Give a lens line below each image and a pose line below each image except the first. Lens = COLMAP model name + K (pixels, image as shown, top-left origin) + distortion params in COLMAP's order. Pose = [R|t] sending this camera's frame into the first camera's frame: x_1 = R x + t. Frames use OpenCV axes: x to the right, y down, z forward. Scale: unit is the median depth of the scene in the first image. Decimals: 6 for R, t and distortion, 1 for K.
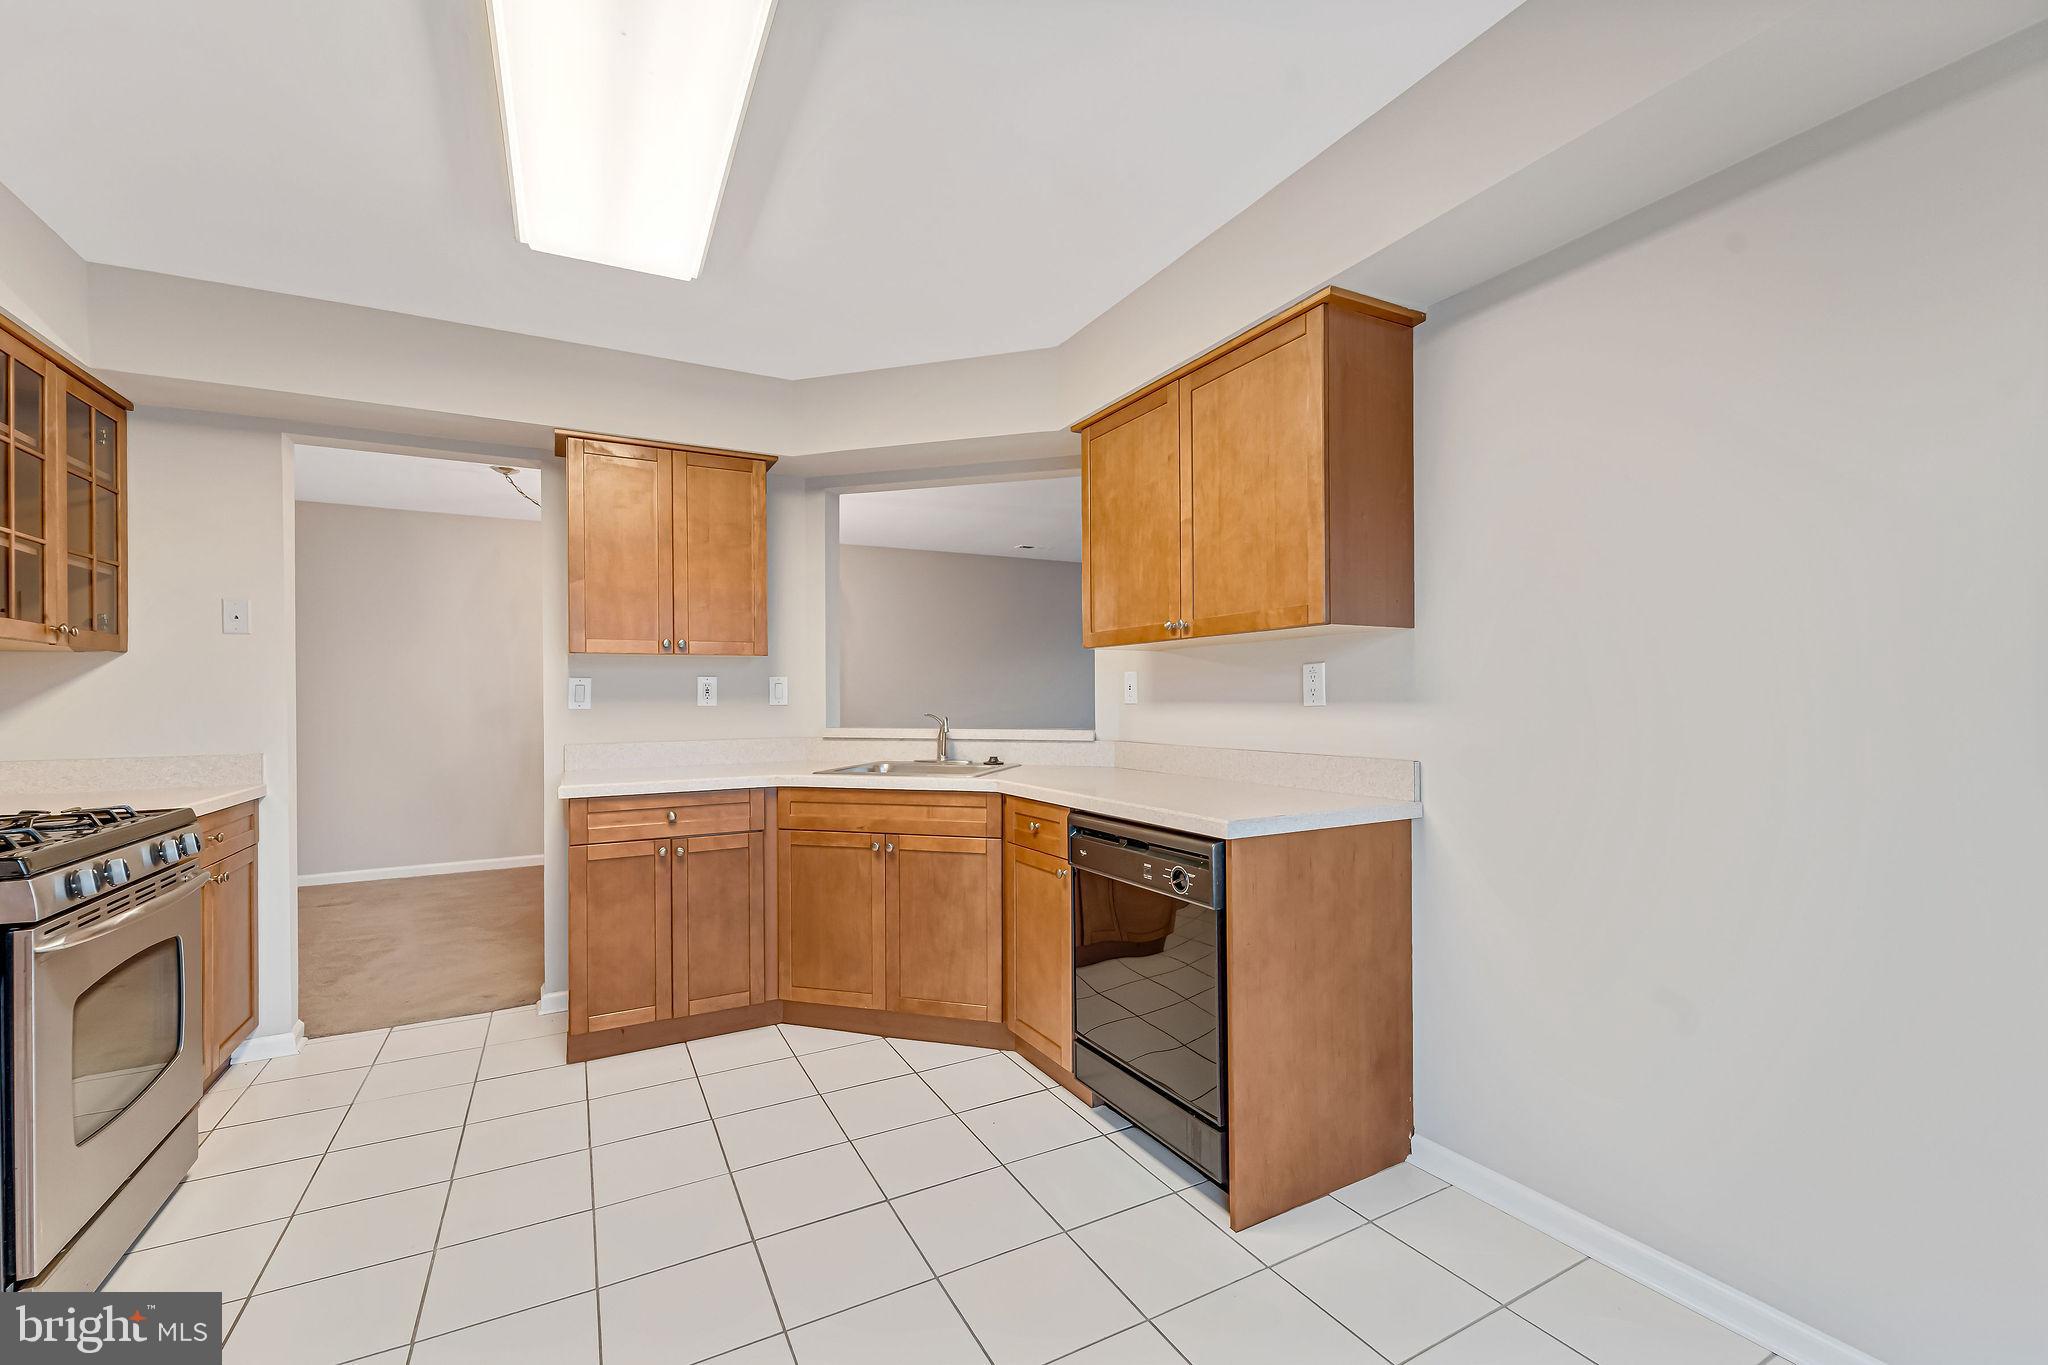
lens RADIAL K [[860.7, 0, 1027.0], [0, 860.7, 699.2], [0, 0, 1]] dist [0.015866, -0.000066]
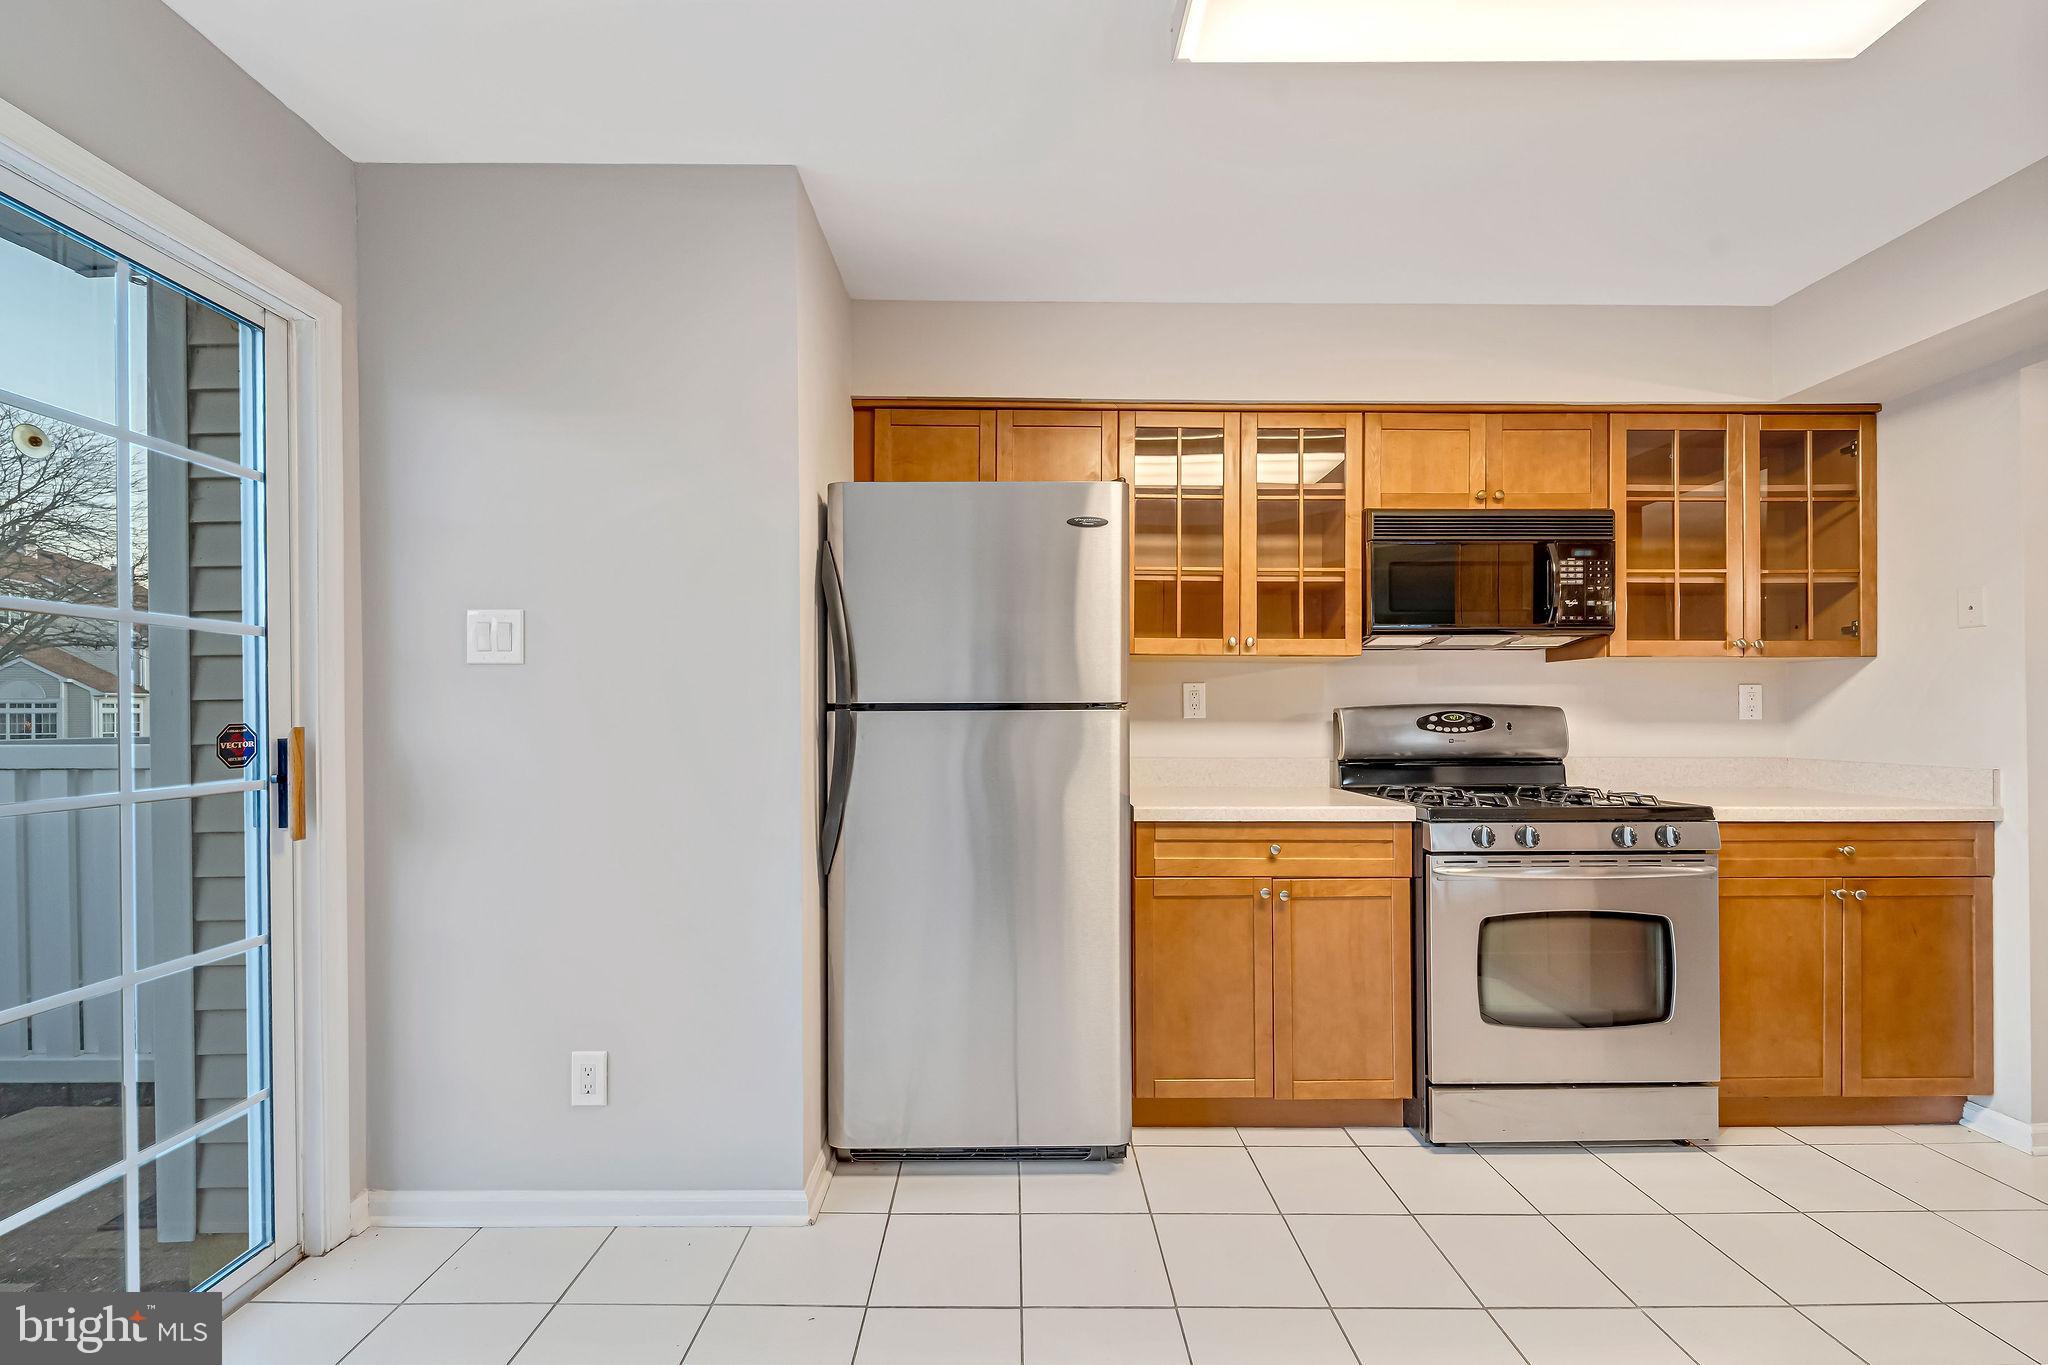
lens RADIAL K [[832.8, 0, 1018.0], [0, 832.8, 713.3], [0, 0, 1]] dist [-0.001450, -0.000587]
pose [[-0.477442, 0.010664, -0.878598, 0.247563], [0.003683, 0.999942, 0.010135, -0.001985], [0.878655, 0.001603, -0.477454, 0.542909]]
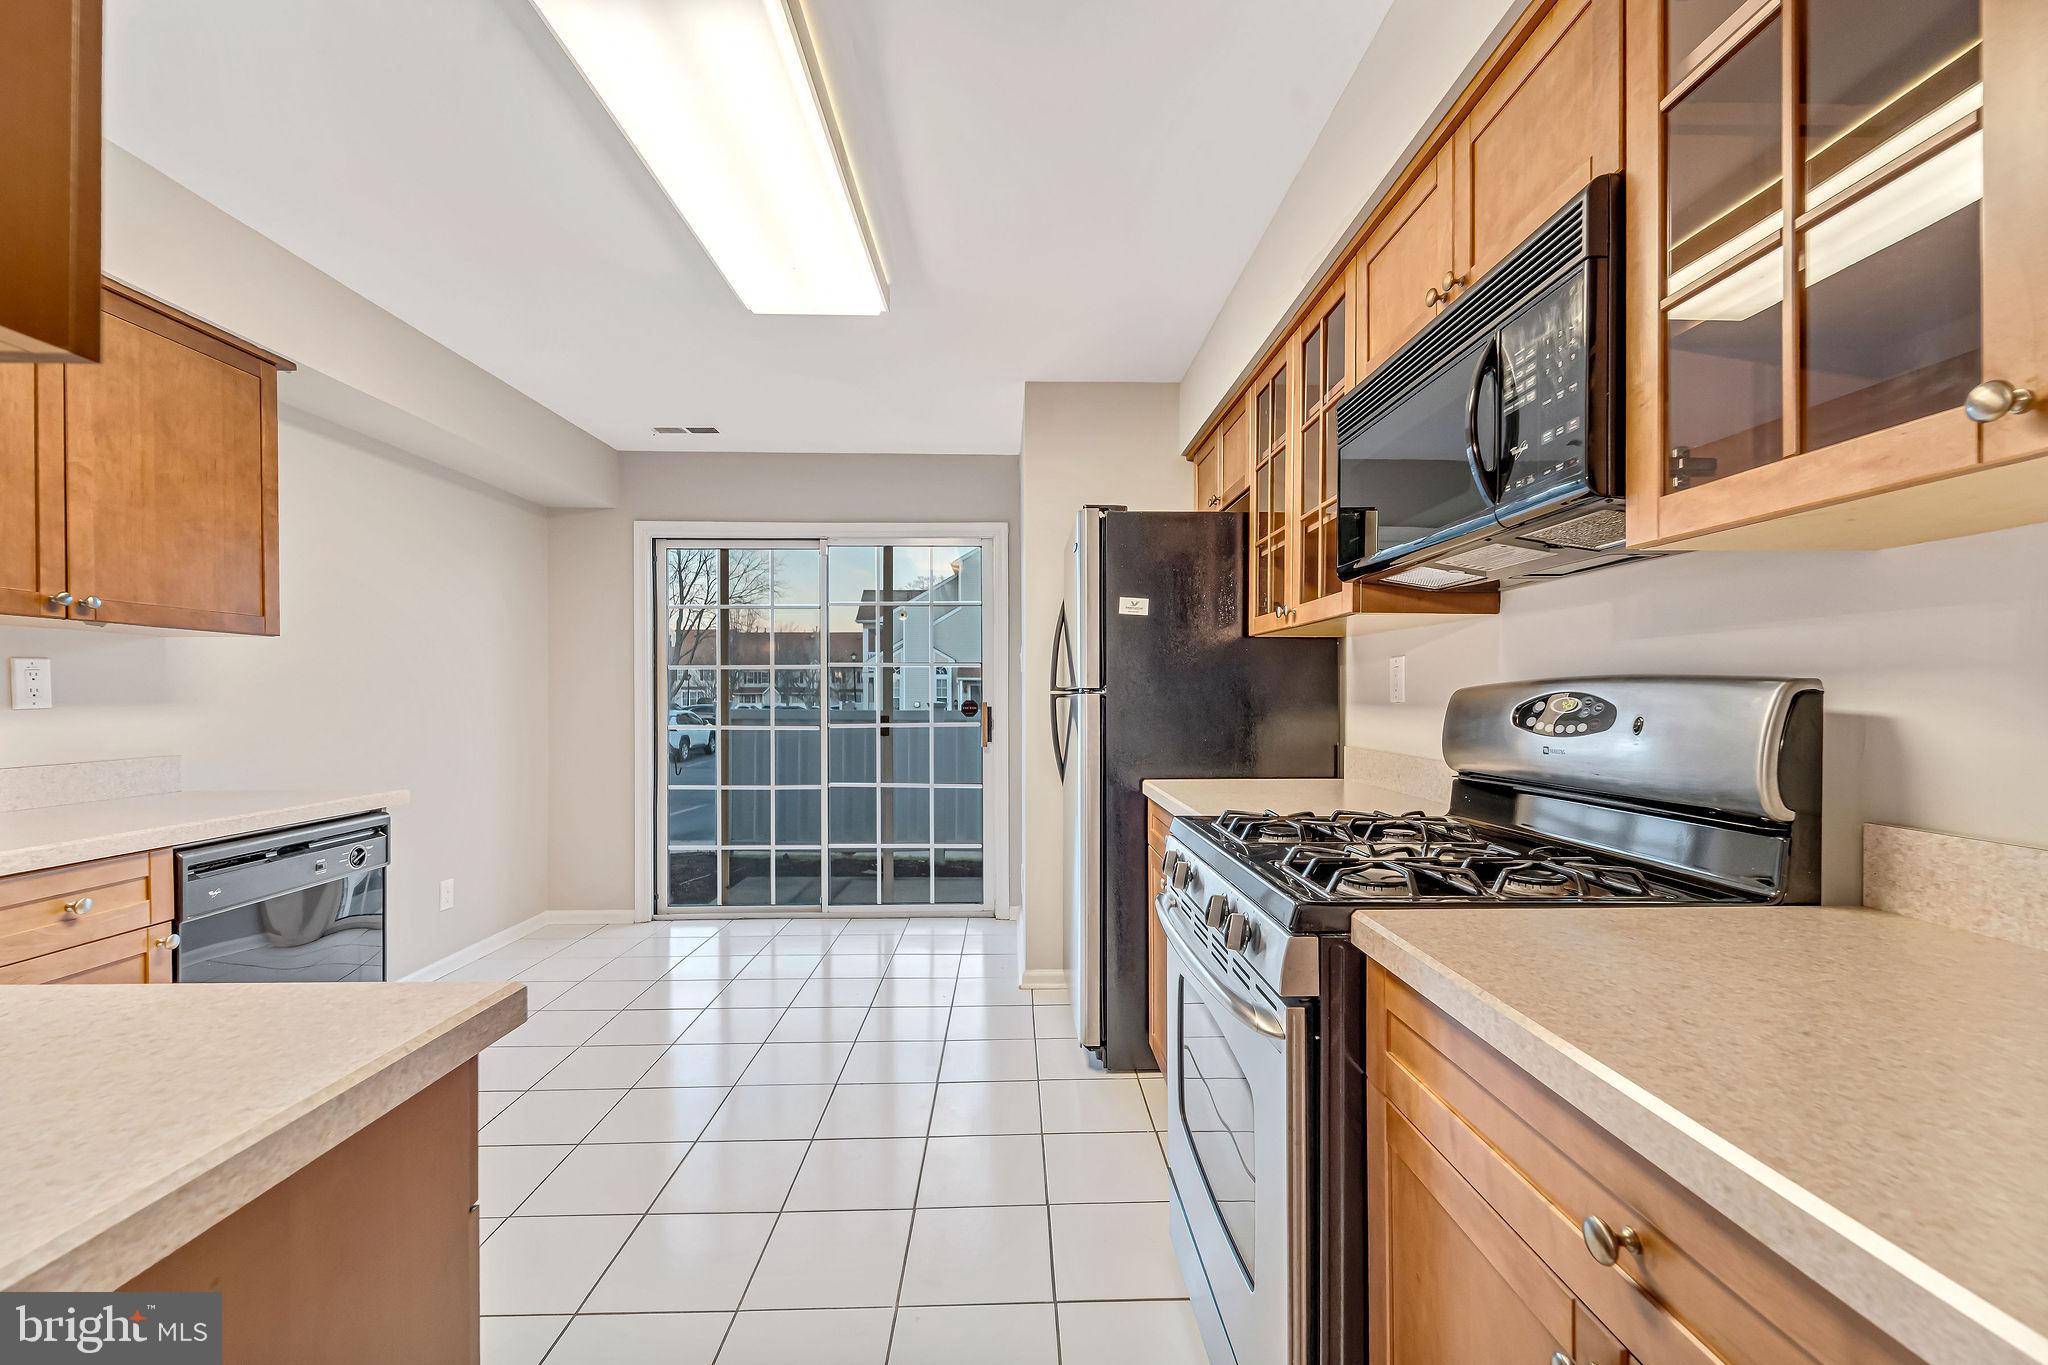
lens RADIAL K [[860.7, 0, 1027.0], [0, 860.7, 699.2], [0, 0, 1]] dist [0.015866, -0.000066]
pose [[-0.897001, 0.009773, 0.441921, -0.747874], [0.011356, 0.999935, 0.000937, 0.006985], [-0.441883, 0.005859, -0.897053, 1.091594]]
